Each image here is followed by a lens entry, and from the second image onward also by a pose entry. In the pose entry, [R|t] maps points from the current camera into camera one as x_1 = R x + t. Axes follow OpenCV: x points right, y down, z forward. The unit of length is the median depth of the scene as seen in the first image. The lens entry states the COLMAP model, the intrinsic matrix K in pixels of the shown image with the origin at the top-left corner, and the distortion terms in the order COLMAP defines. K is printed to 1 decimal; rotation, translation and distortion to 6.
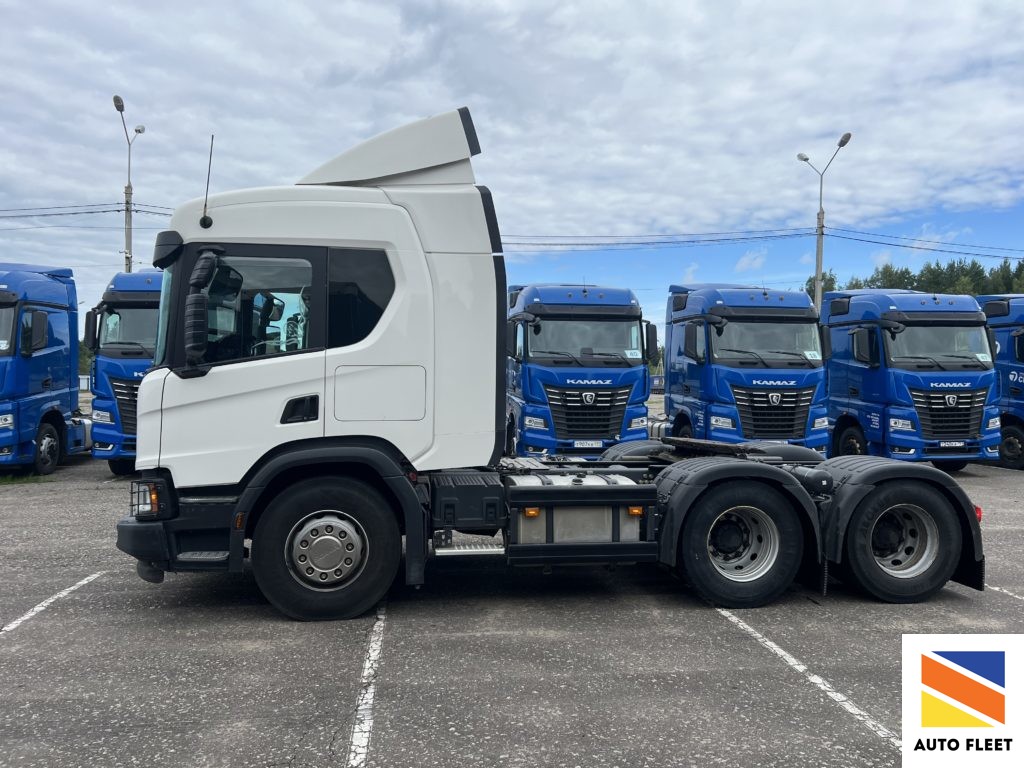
lens RADIAL K [[762.8, 0, 526.3], [0, 762.8, 371.4], [0, 0, 1]] dist [0.053461, -0.054988]
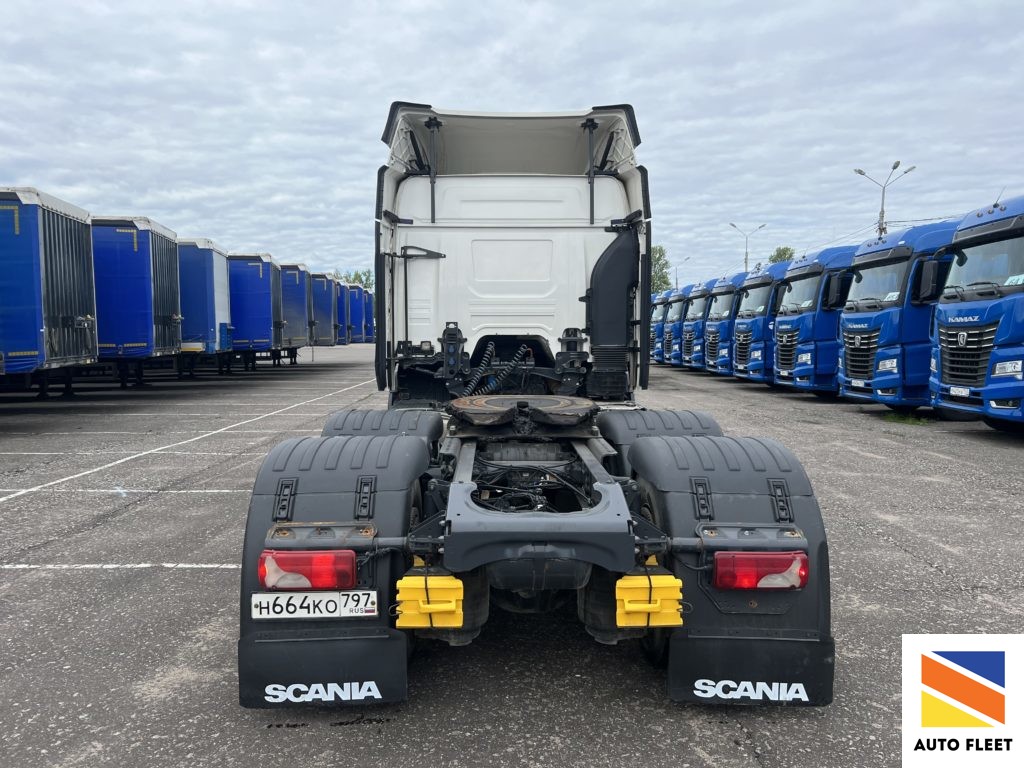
lens RADIAL K [[762.8, 0, 501.2], [0, 762.8, 393.3], [0, 0, 1]] dist [0.053461, -0.054988]
pose [[-0.124392, 0.073507, -0.989507, 1.169520], [0.018835, 0.997247, 0.071715, 0.037749], [0.992054, -0.009716, -0.125434, 1.342670]]
